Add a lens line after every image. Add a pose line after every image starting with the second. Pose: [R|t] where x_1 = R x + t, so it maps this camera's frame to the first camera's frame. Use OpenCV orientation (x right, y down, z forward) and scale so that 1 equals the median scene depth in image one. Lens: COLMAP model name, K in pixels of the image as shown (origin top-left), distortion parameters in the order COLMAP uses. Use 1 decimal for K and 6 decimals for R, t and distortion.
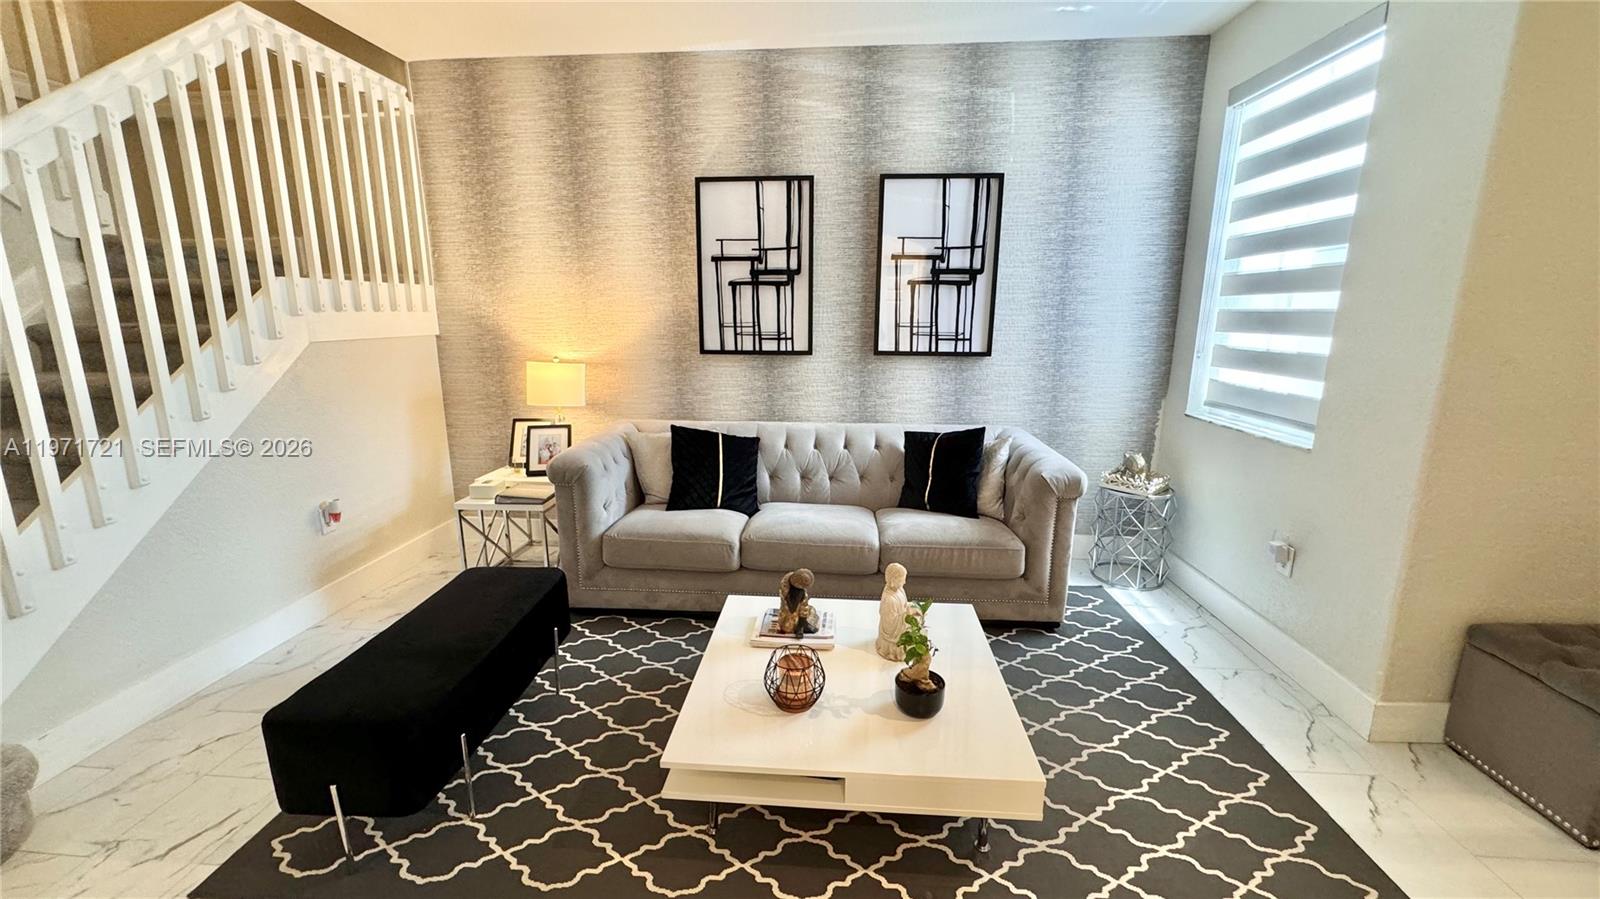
lens RADIAL K [[638.4, 0, 799.6], [0, 638.4, 447.3], [0, 0, 1]] dist [-0.001477, 0.000244]
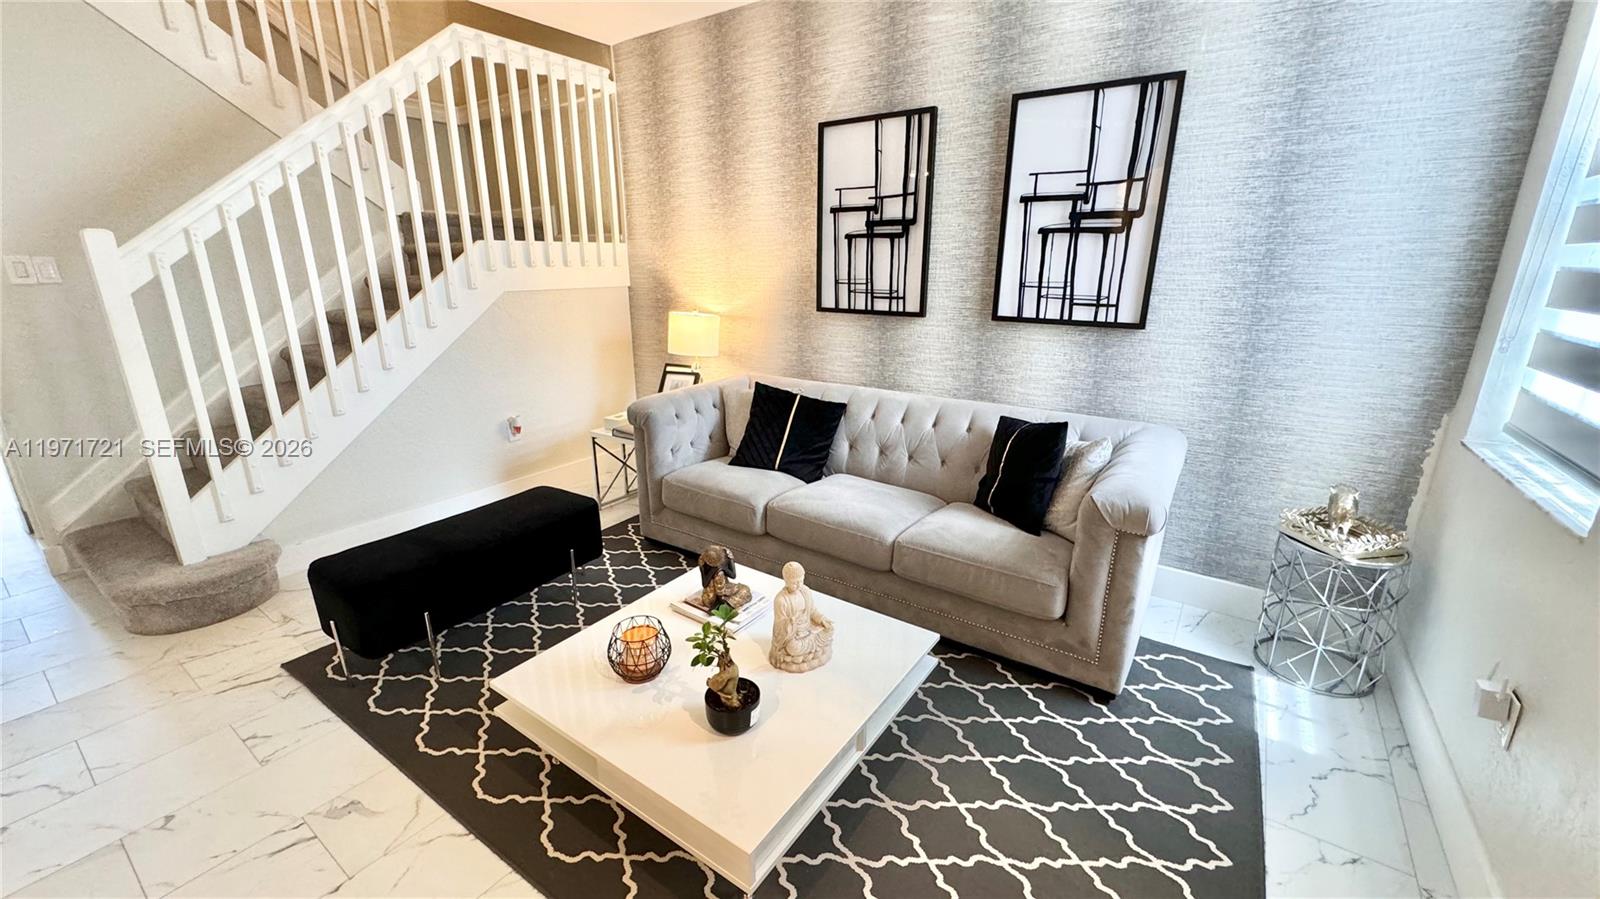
lens RADIAL K [[638.4, 0, 798.3], [0, 638.4, 447.0], [0, 0, 1]] dist [-0.001477, 0.000244]
pose [[0.858292, 0.142411, -0.493004, 0.353126], [-0.104571, 0.989100, 0.103663, -0.042960], [0.502393, -0.037419, 0.863829, 0.151262]]
